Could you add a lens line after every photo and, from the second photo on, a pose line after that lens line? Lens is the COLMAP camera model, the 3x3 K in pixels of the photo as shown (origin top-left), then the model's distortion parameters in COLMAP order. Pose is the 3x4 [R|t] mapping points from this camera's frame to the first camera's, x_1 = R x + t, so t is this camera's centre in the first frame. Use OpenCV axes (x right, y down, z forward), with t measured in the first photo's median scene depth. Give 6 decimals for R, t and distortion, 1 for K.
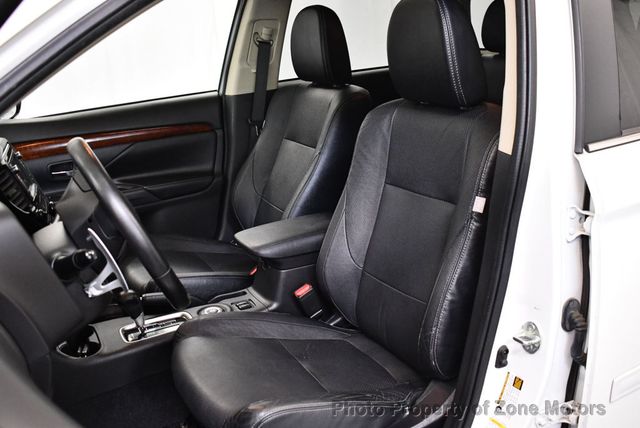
lens RADIAL K [[649.8, 0, 319.0], [0, 649.8, 213.6], [0, 0, 1]] dist [-0.094567, 0.000000]
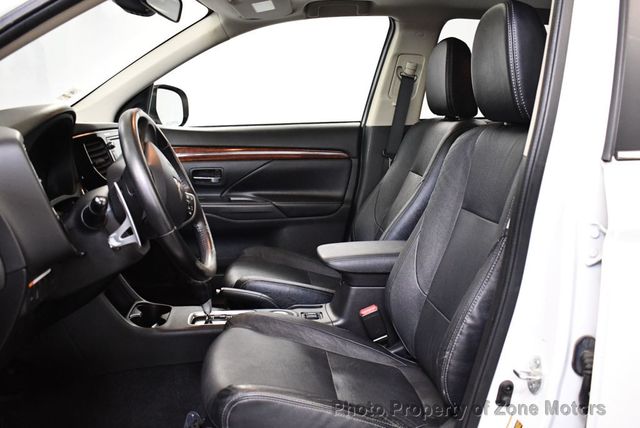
lens RADIAL K [[649.8, 0, 320.9], [0, 649.8, 213.6], [0, 0, 1]] dist [-0.094567, 0.000000]
pose [[0.926883, 0.124638, -0.354054, 0.235443], [-0.164428, 0.982764, -0.084494, 0.070593], [0.337420, 0.136533, 0.931400, 0.058446]]
